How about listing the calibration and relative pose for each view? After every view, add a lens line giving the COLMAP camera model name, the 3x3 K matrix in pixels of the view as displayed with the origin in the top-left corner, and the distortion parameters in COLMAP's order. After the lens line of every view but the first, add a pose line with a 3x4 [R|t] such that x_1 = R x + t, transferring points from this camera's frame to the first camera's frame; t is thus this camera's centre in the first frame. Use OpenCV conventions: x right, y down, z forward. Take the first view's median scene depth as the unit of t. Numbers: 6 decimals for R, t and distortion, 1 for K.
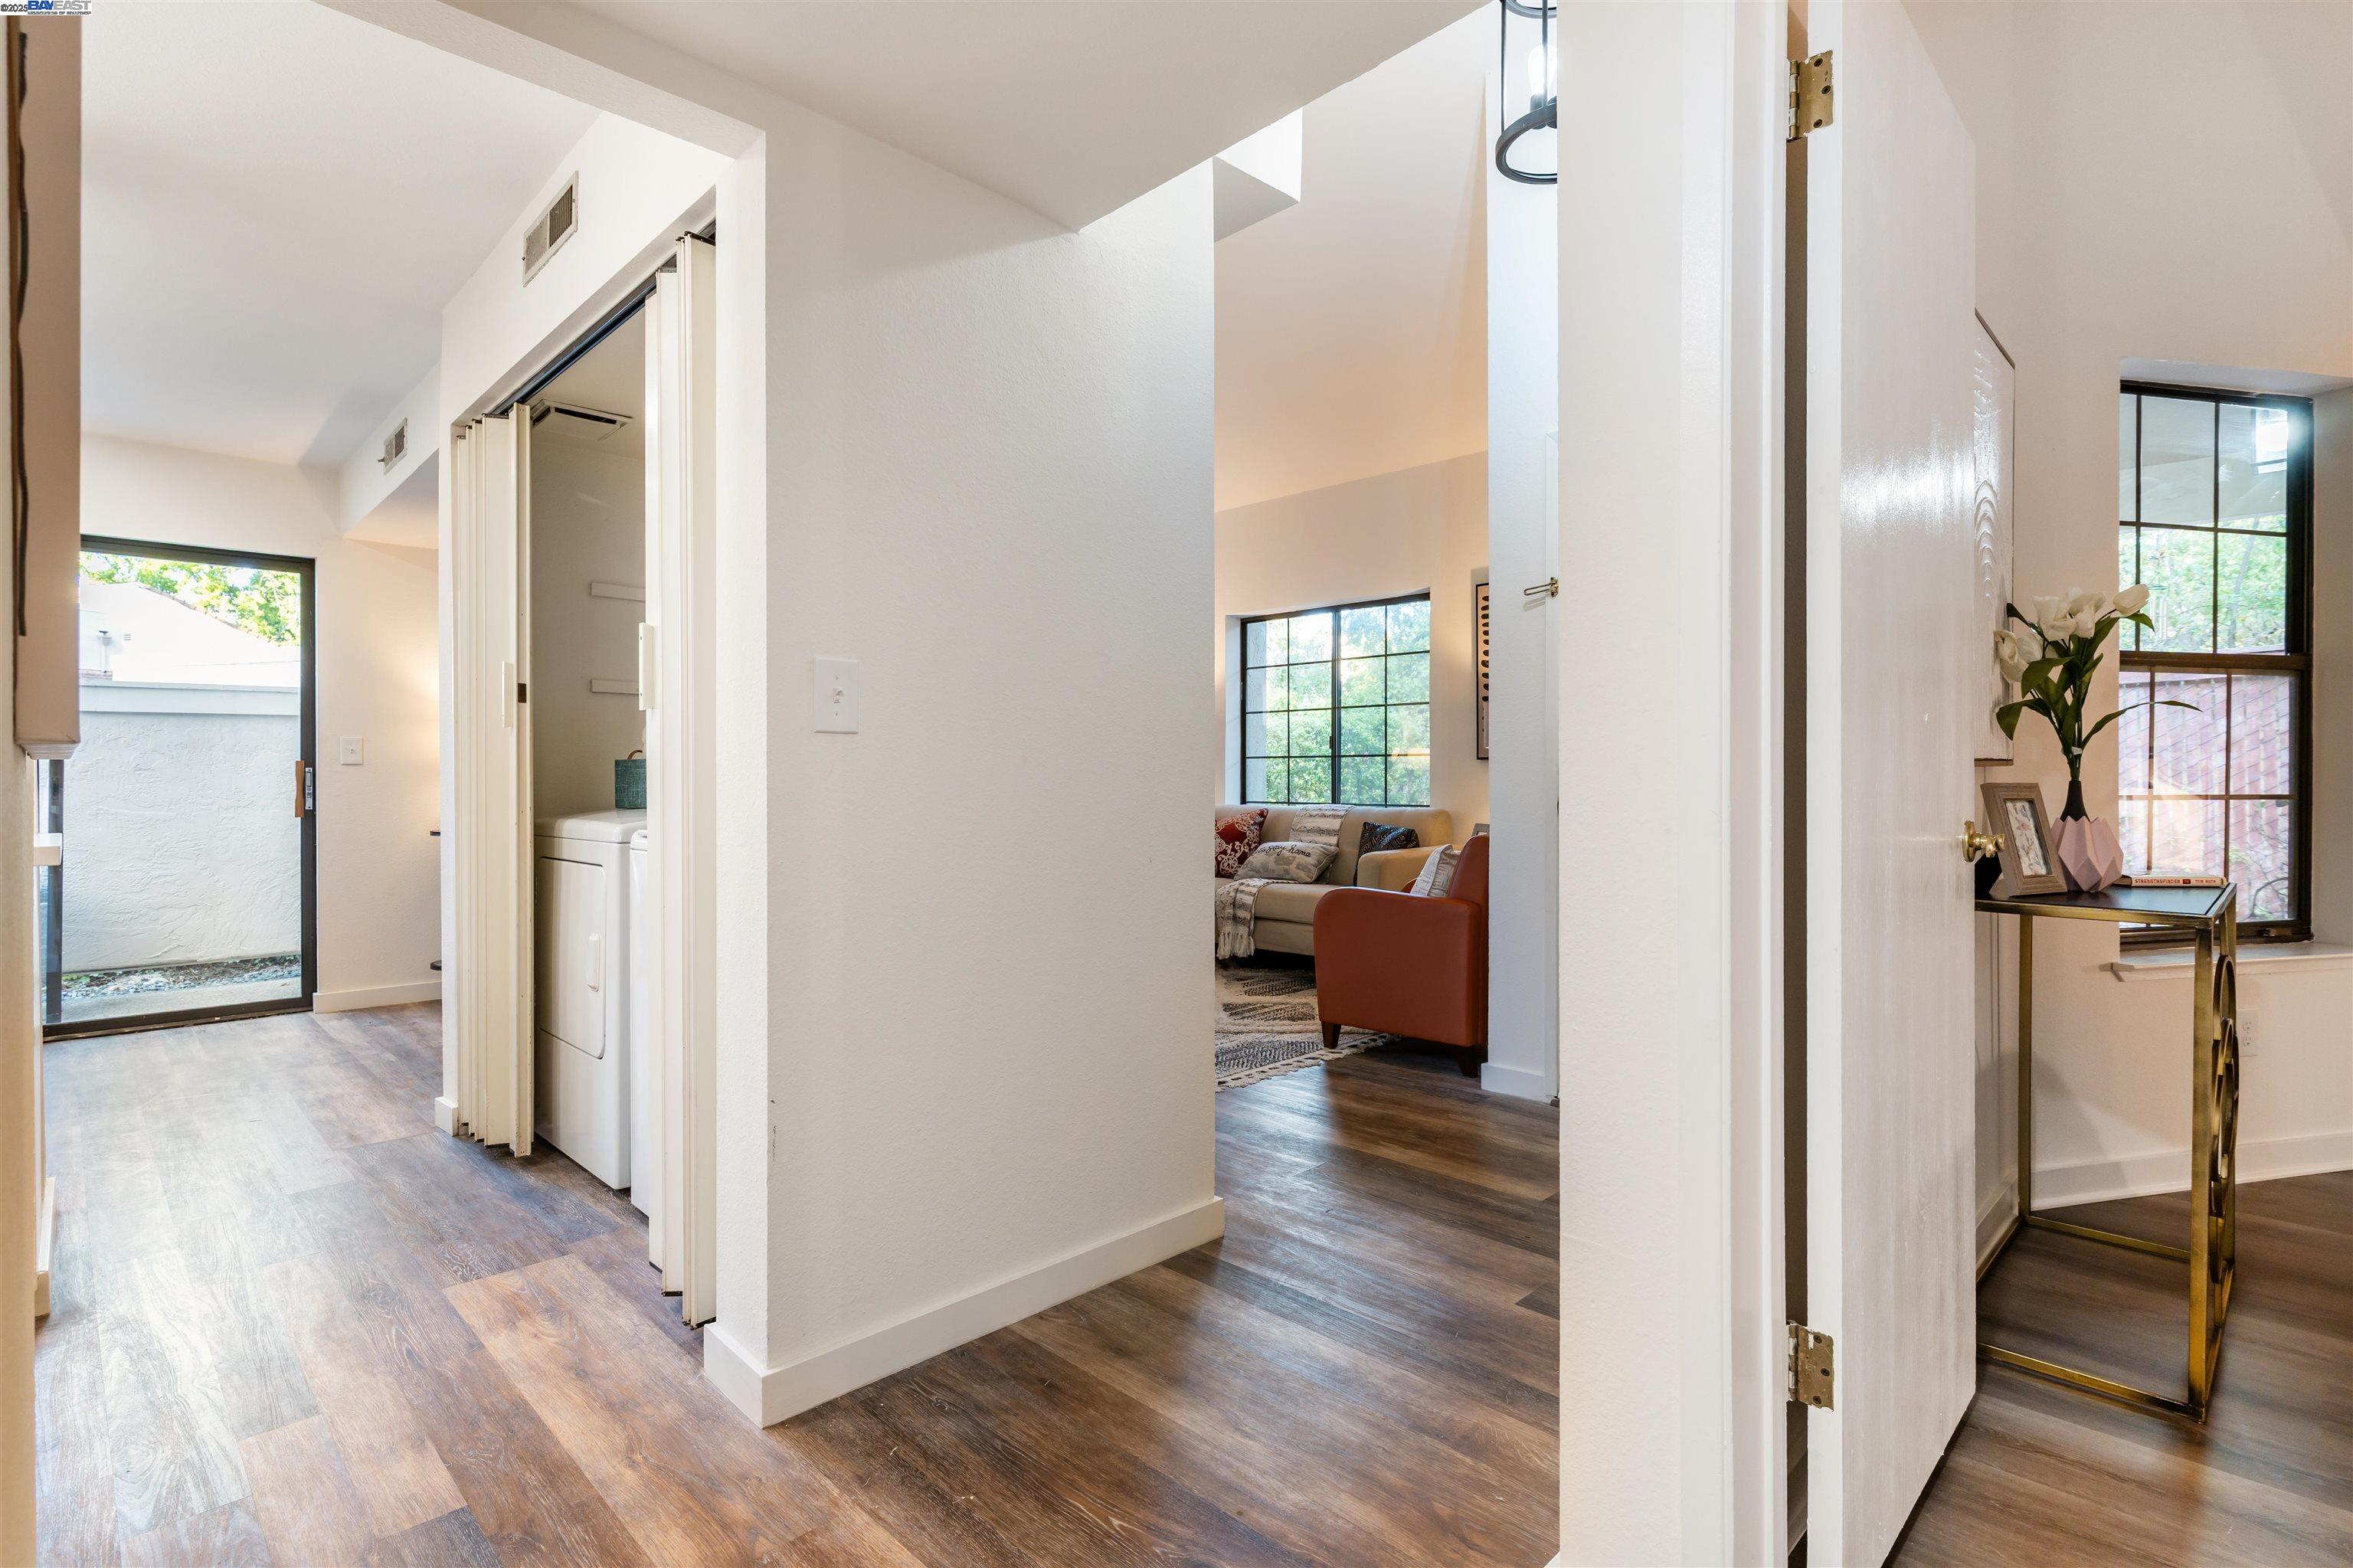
lens RADIAL K [[1129.4, 0, 1151.1], [0, 1129.4, 788.8], [0, 0, 1]] dist [0.002356, 0.000043]
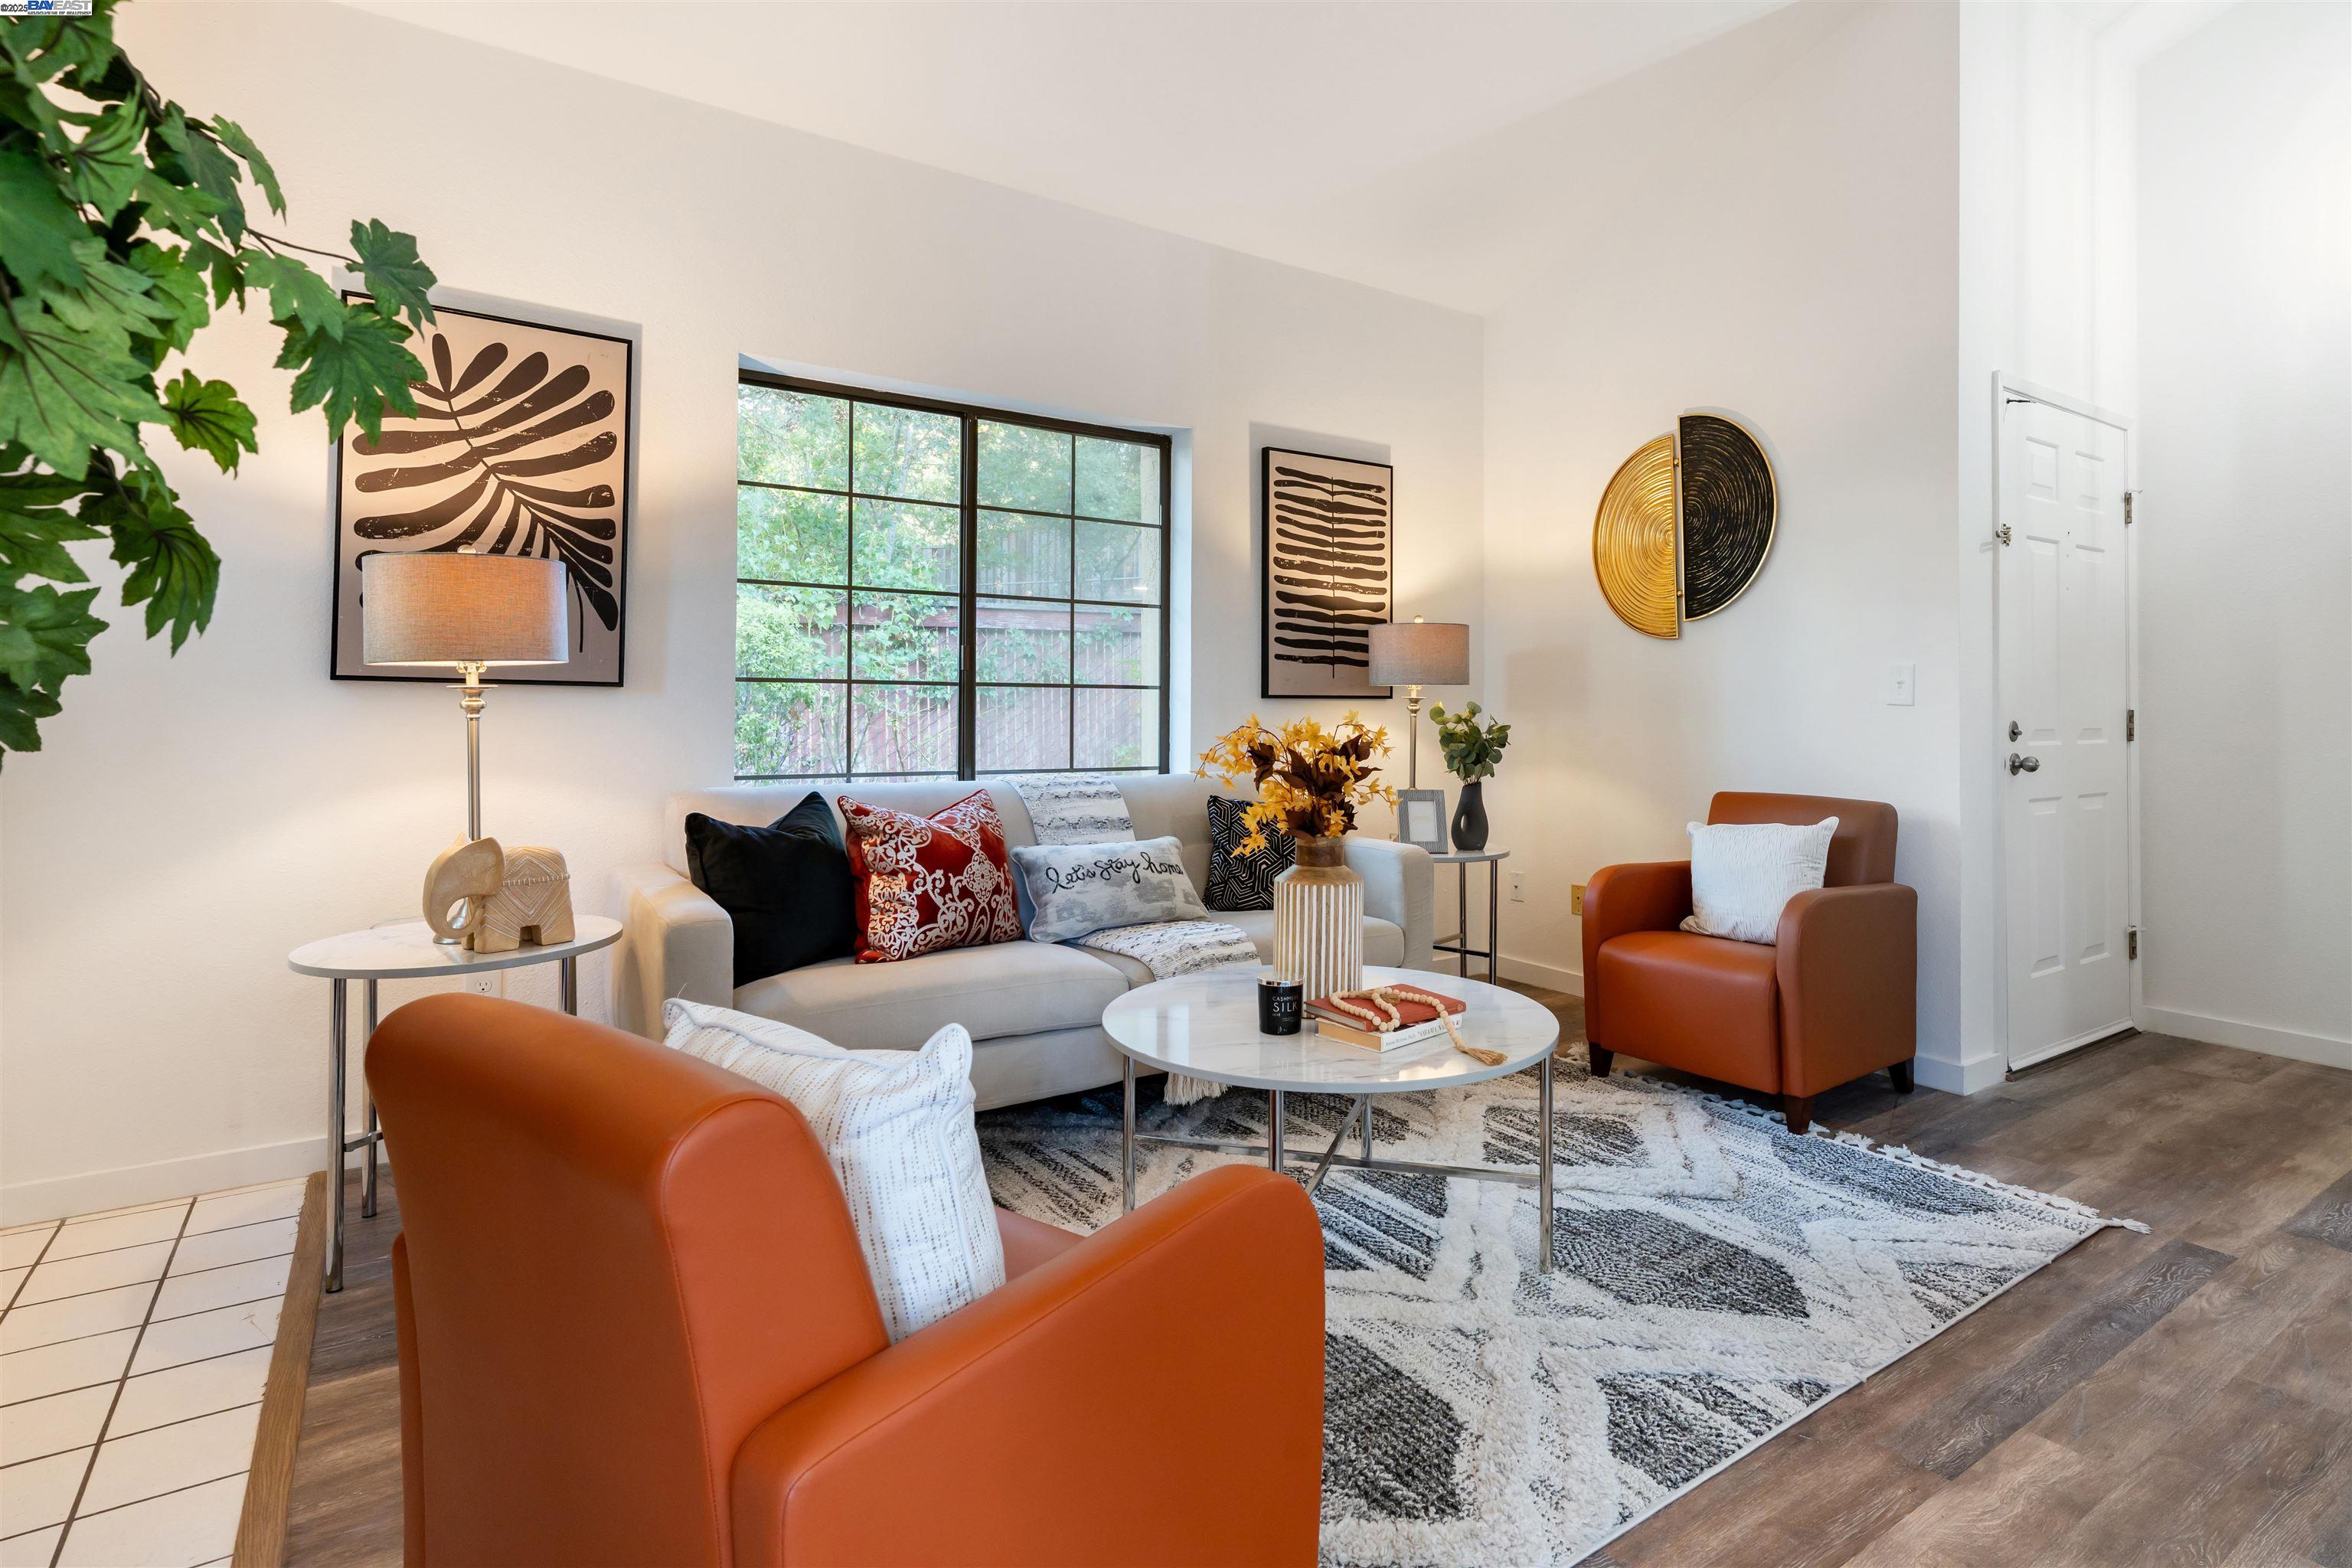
lens RADIAL K [[1189.4, 0, 1252.3], [0, 1189.4, 689.9], [0, 0, 1]] dist [-0.001773, -0.000594]
pose [[0.134185, 0.013990, 0.990858, -1.063947], [-0.000449, 0.999901, -0.014057, -0.050239], [-0.990956, 0.001442, 0.134178, 2.219476]]
